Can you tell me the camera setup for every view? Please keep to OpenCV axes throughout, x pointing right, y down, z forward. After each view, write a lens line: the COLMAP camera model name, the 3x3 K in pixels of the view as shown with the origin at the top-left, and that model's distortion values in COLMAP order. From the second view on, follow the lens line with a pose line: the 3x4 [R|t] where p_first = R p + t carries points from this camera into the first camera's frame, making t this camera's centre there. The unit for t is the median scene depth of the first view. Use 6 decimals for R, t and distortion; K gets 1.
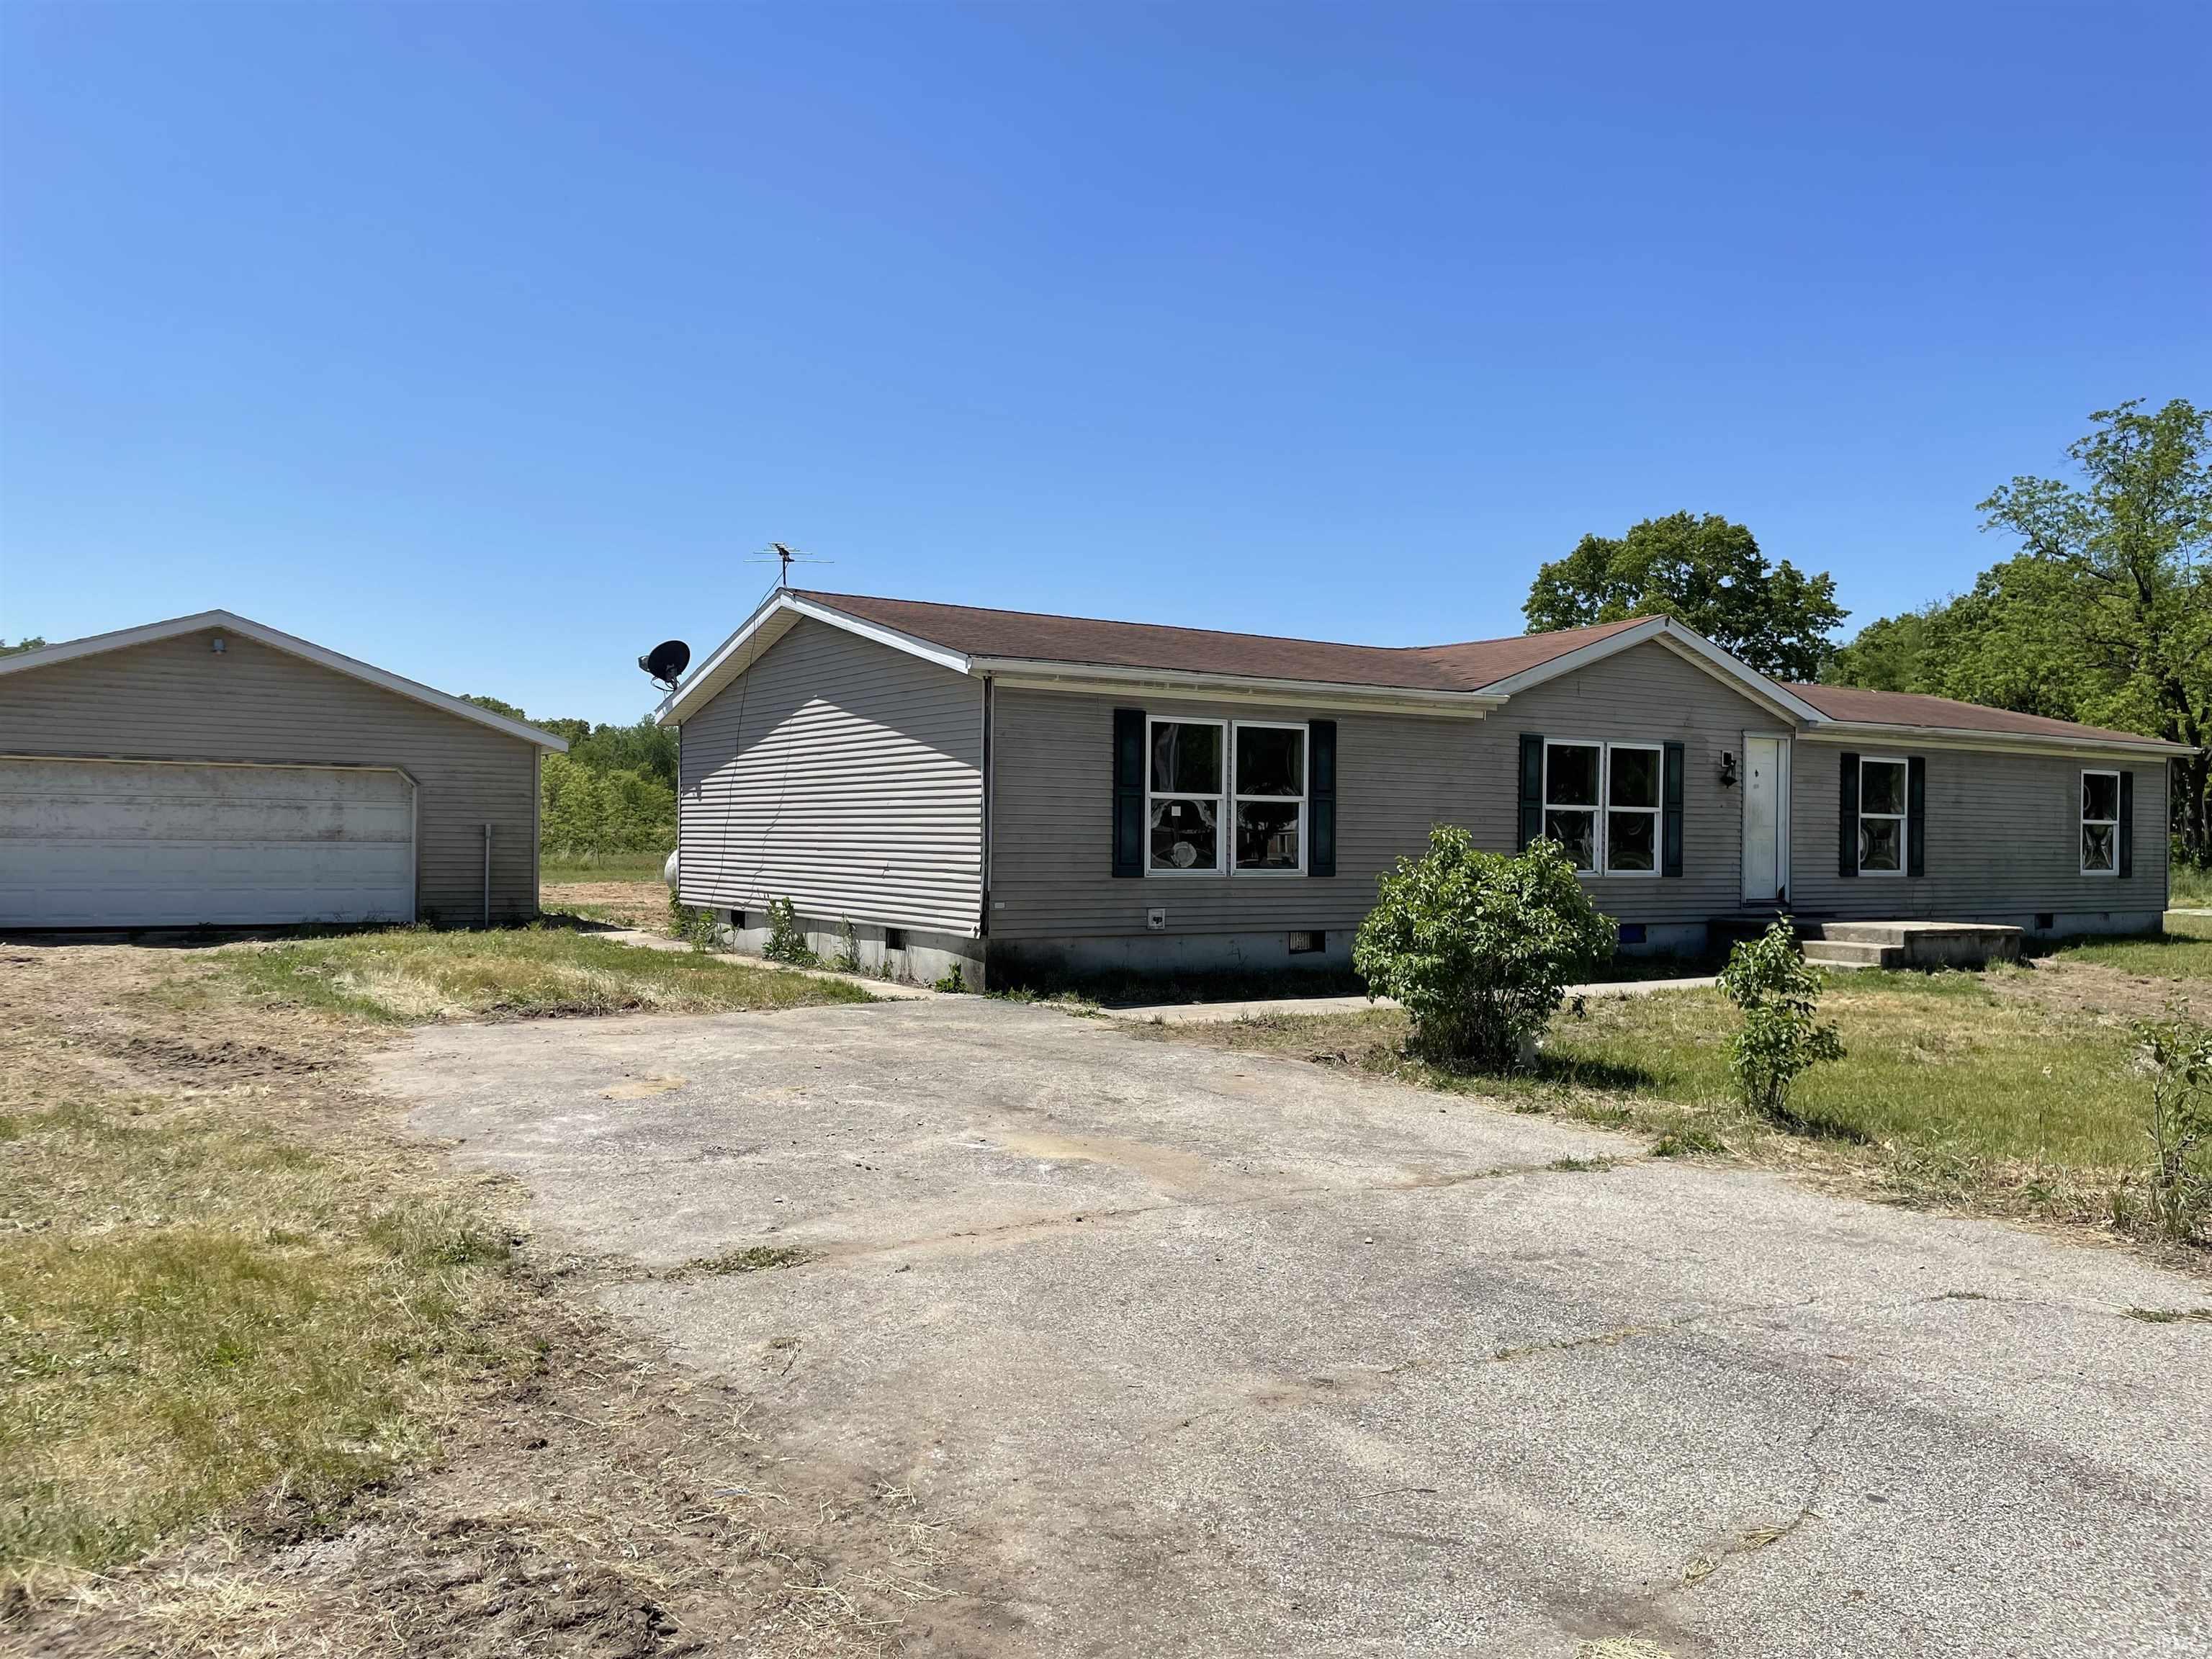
lens RADIAL K [[1702.2, 0, 1106.0], [0, 1702.2, 829.5], [0, 0, 1]] dist [0.097393, -0.128780]
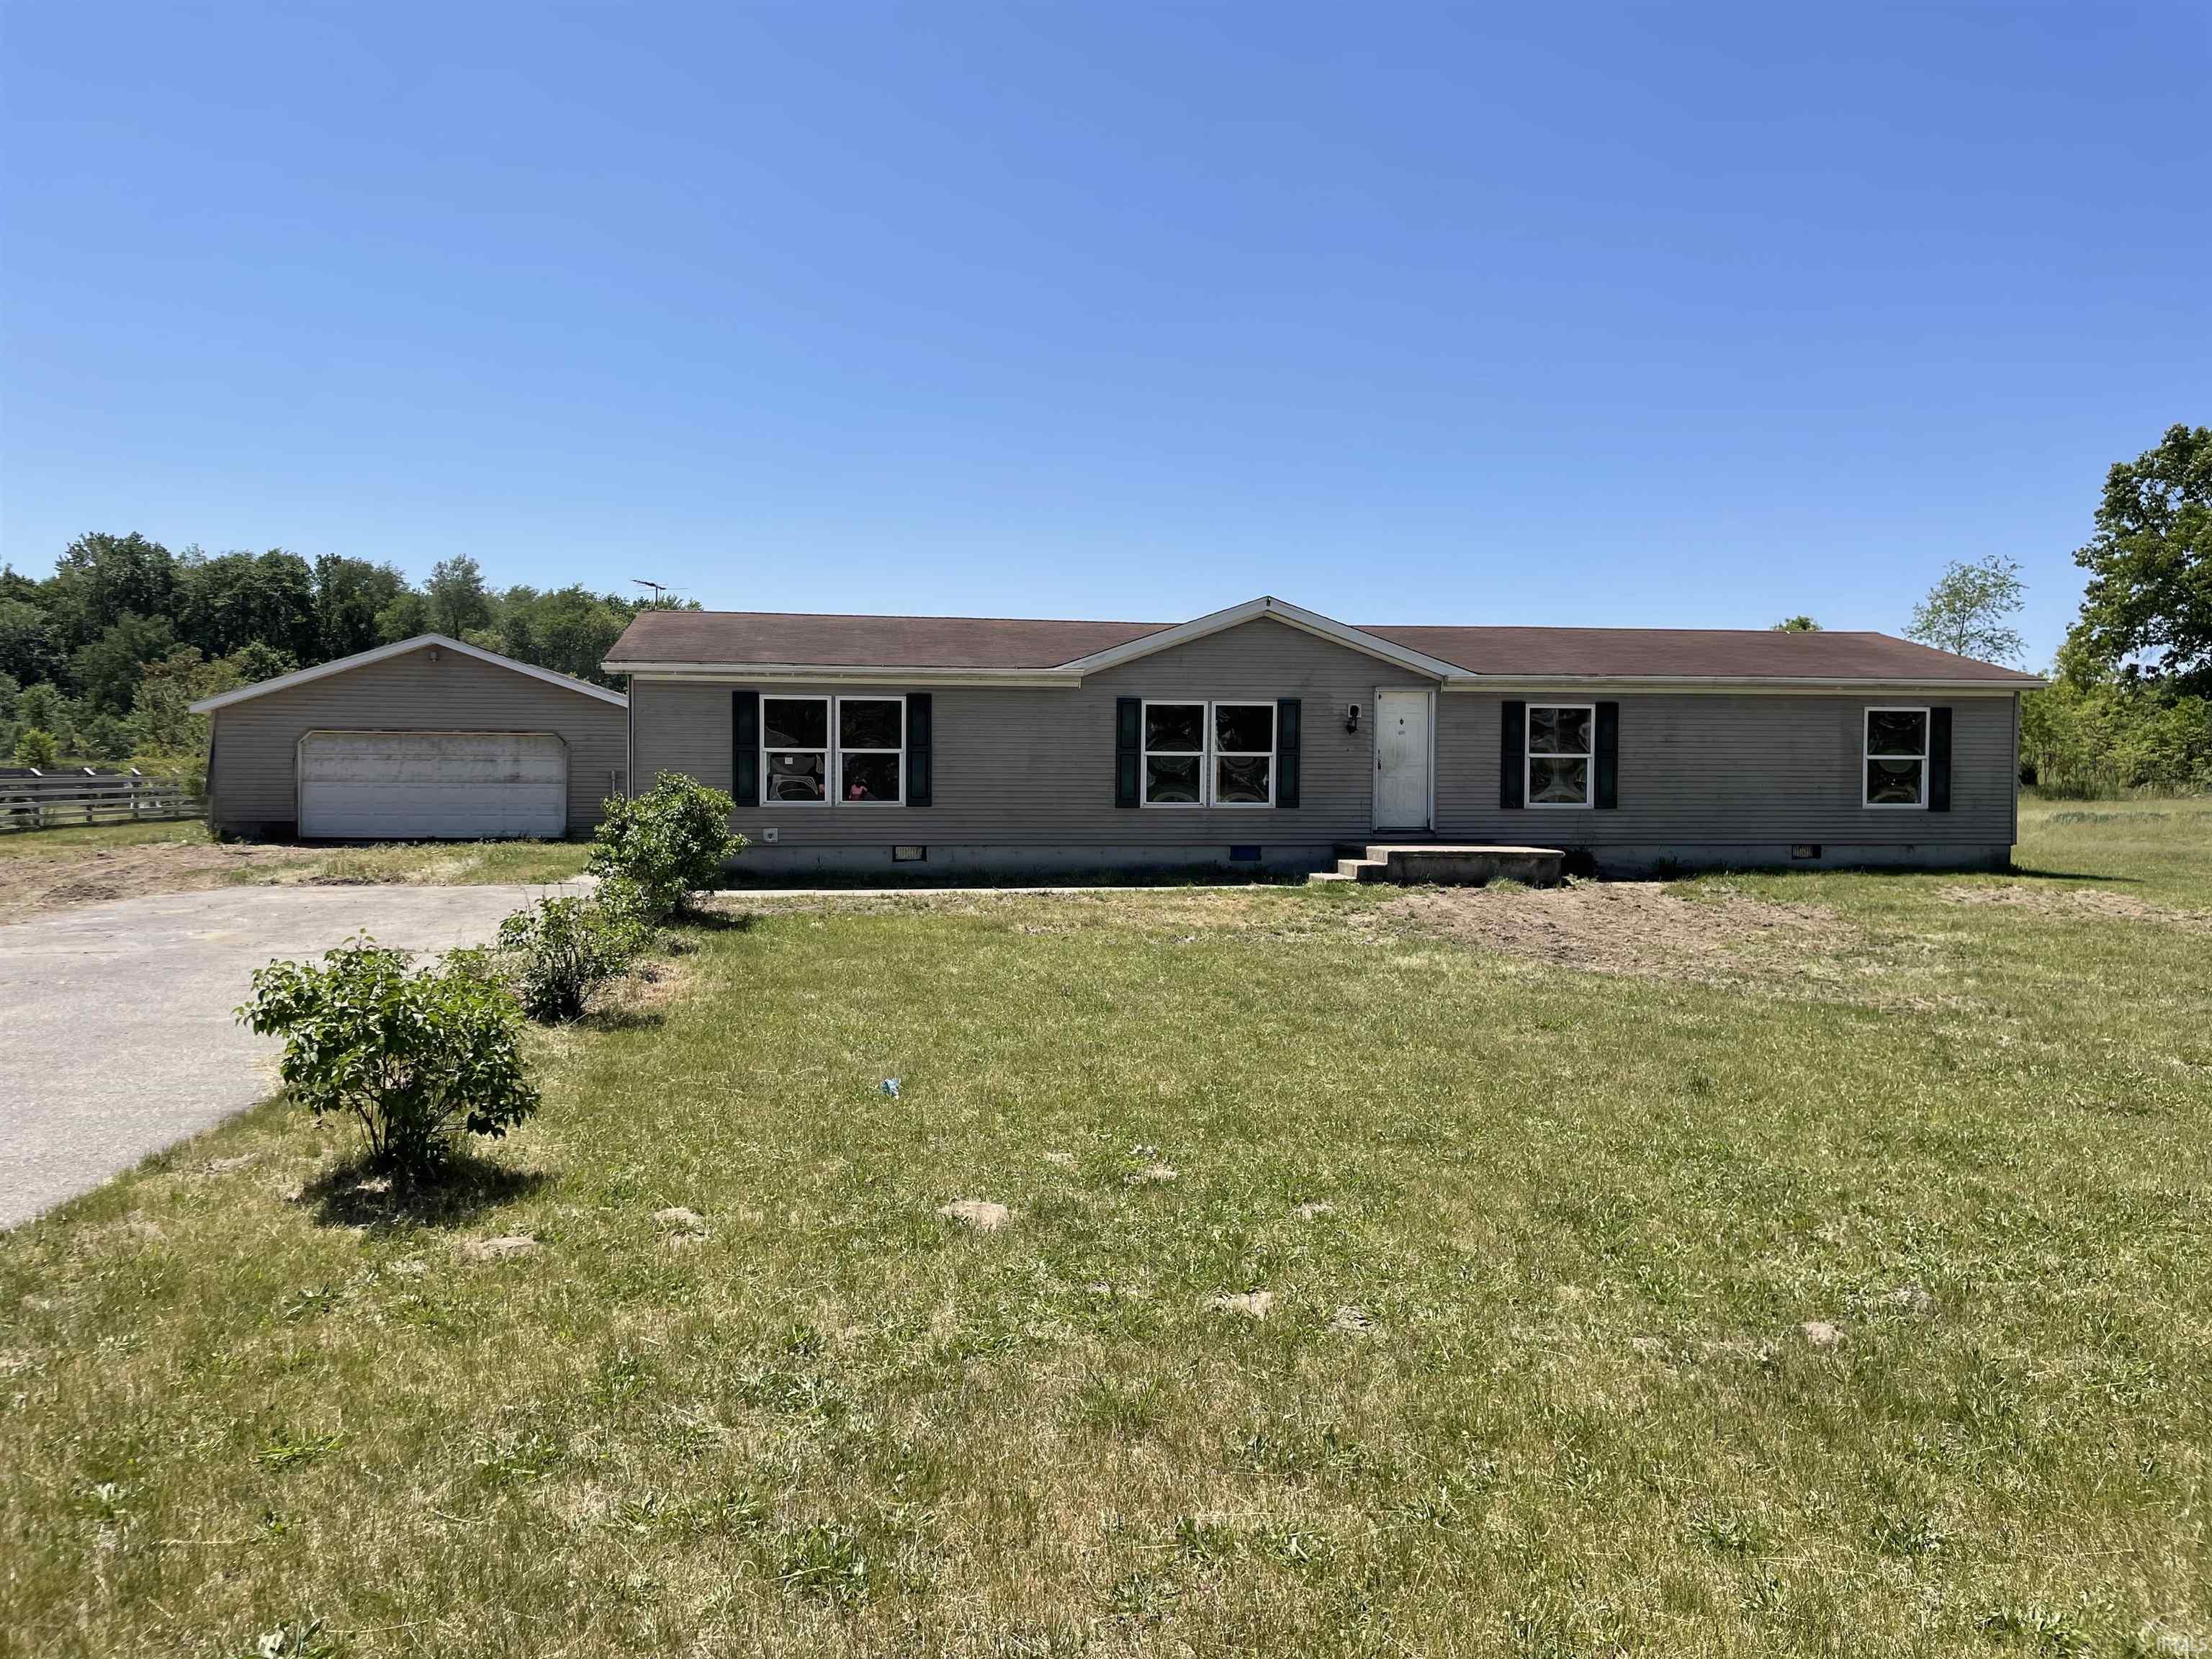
lens RADIAL K [[1702.2, 0, 1106.0], [0, 1702.2, 829.5], [0, 0, 1]] dist [0.097393, -0.128780]
pose [[0.915410, 0.006822, -0.402465, 0.719239], [0.007517, 0.999392, 0.034038, 0.000204], [0.402453, -0.034184, 0.914802, -0.180276]]
